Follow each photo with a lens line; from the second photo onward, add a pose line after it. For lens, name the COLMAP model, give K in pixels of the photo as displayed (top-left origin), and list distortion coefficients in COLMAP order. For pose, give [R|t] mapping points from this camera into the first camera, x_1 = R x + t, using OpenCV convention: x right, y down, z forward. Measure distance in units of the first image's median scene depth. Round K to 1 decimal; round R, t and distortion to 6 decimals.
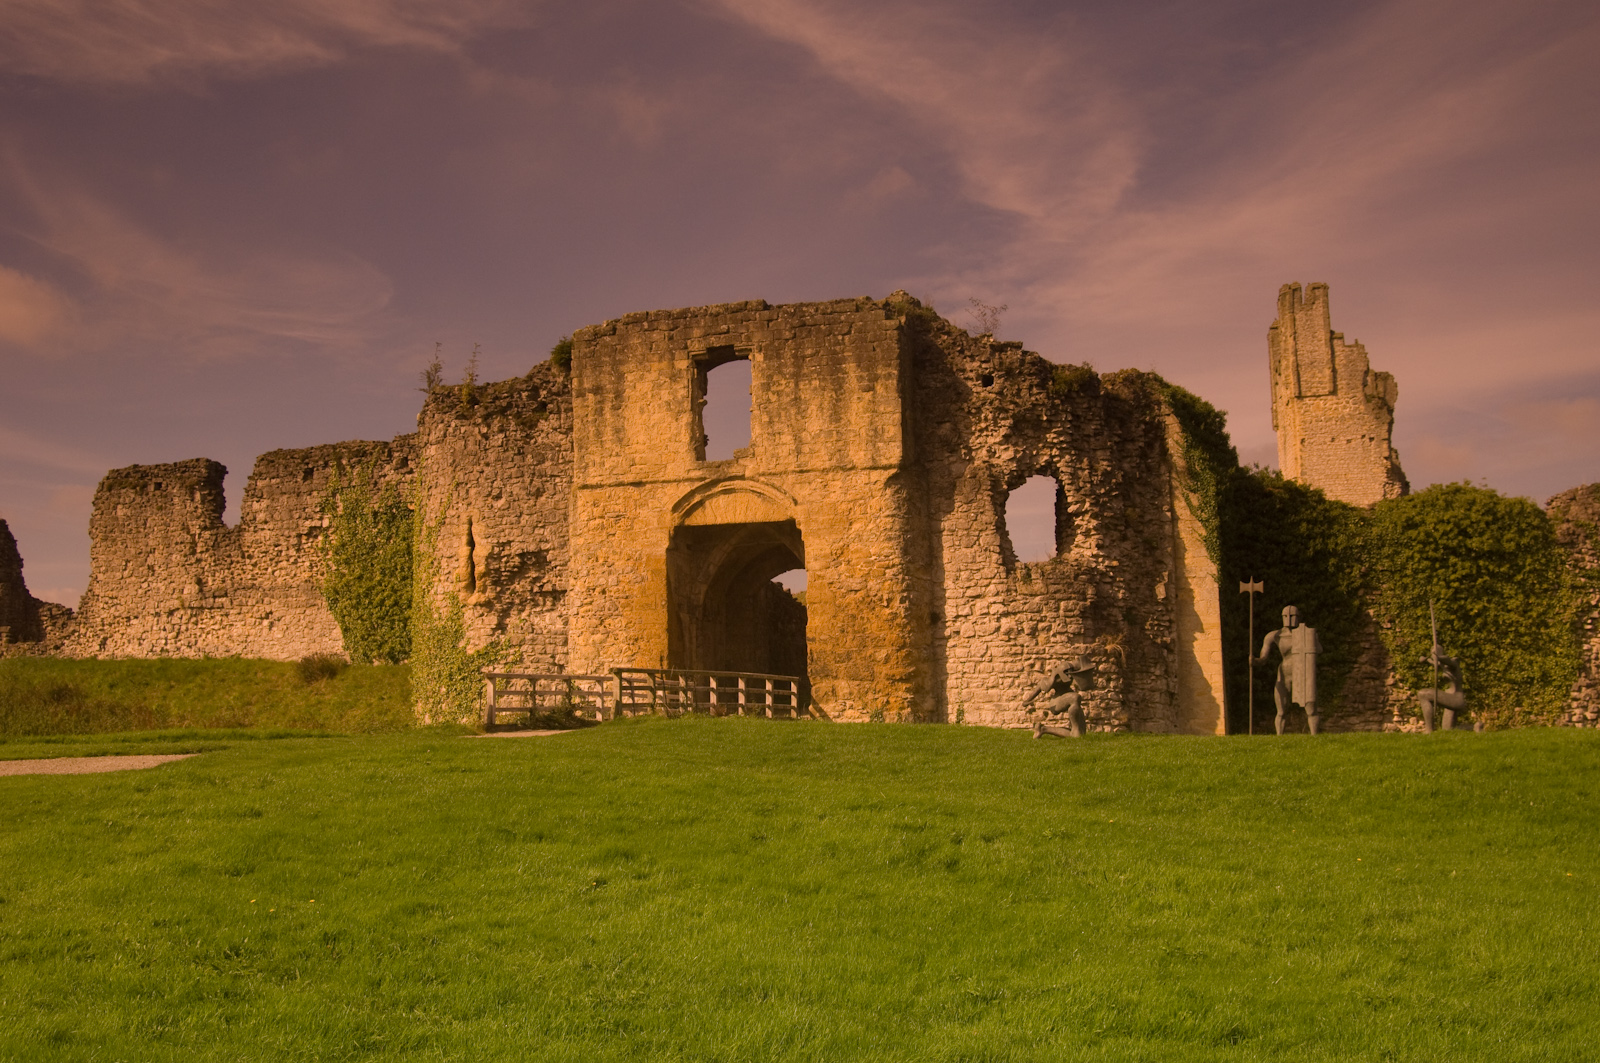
lens RADIAL K [[1955.6, 0, 795.1], [0, 1955.6, 536.0], [0, 0, 1]] dist [-0.131193, 0.157310]
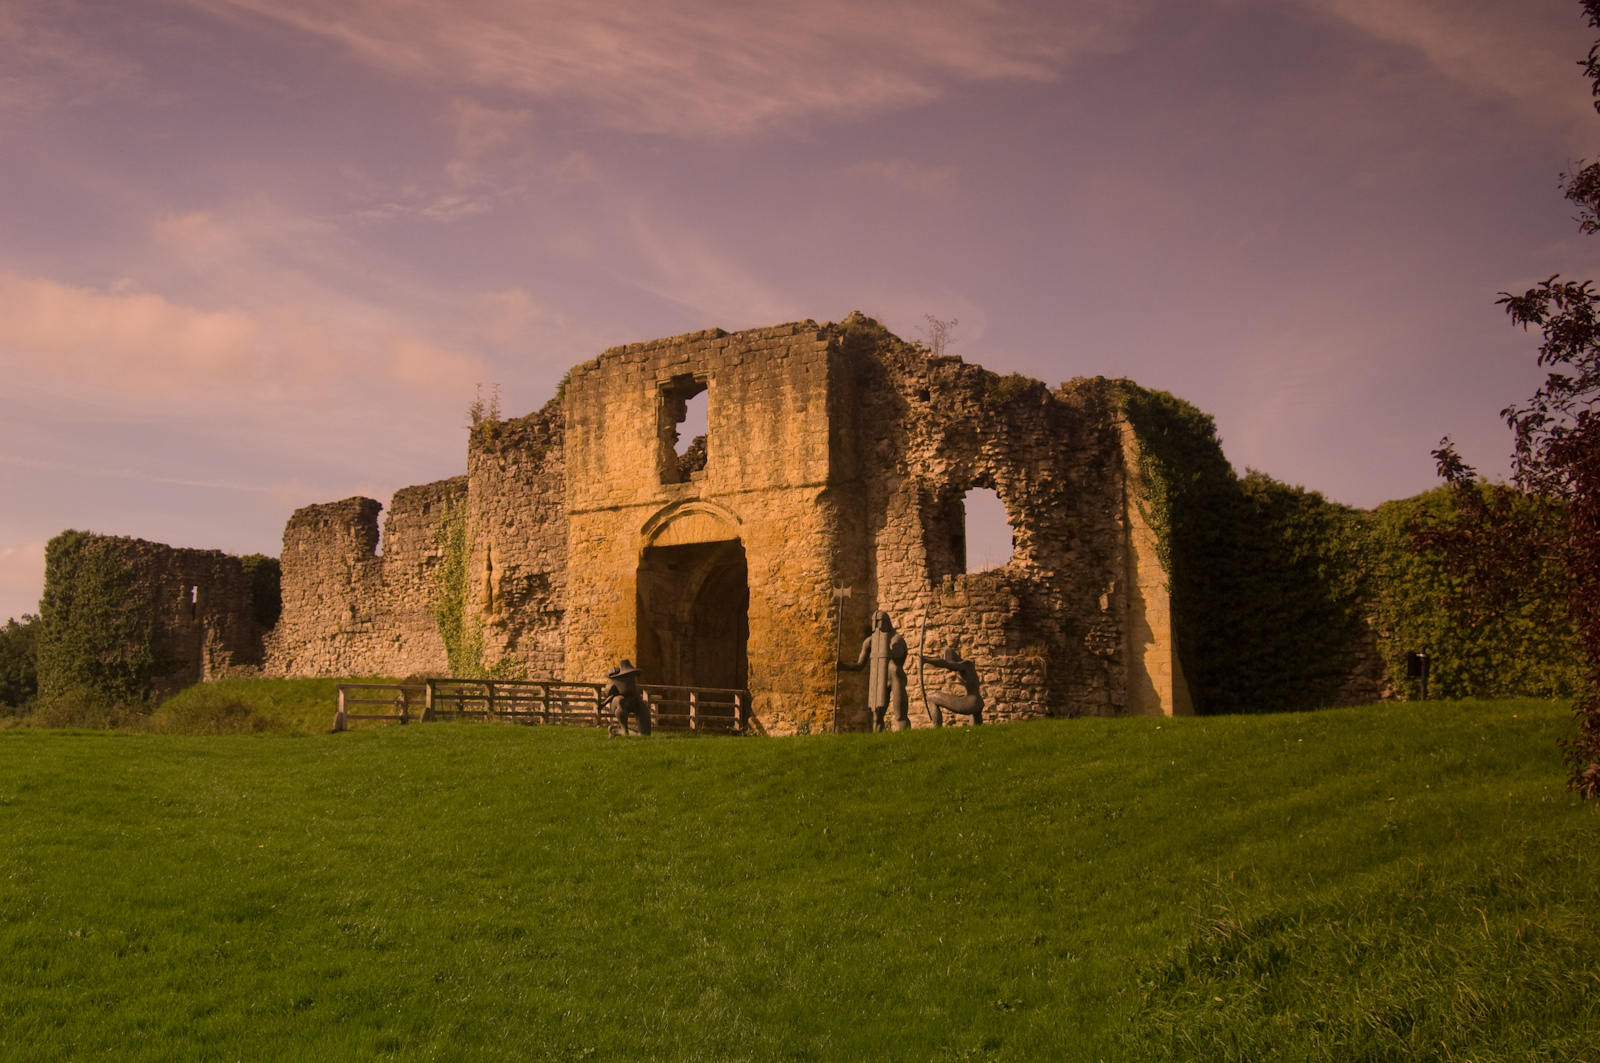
lens RADIAL K [[1955.6, 0, 795.1], [0, 1955.6, 536.0], [0, 0, 1]] dist [-0.131193, 0.157310]
pose [[0.957487, -0.026004, -0.287303, 0.316040], [0.021928, 0.999608, -0.017397, 0.008828], [0.287642, 0.010358, 0.957682, 0.014486]]
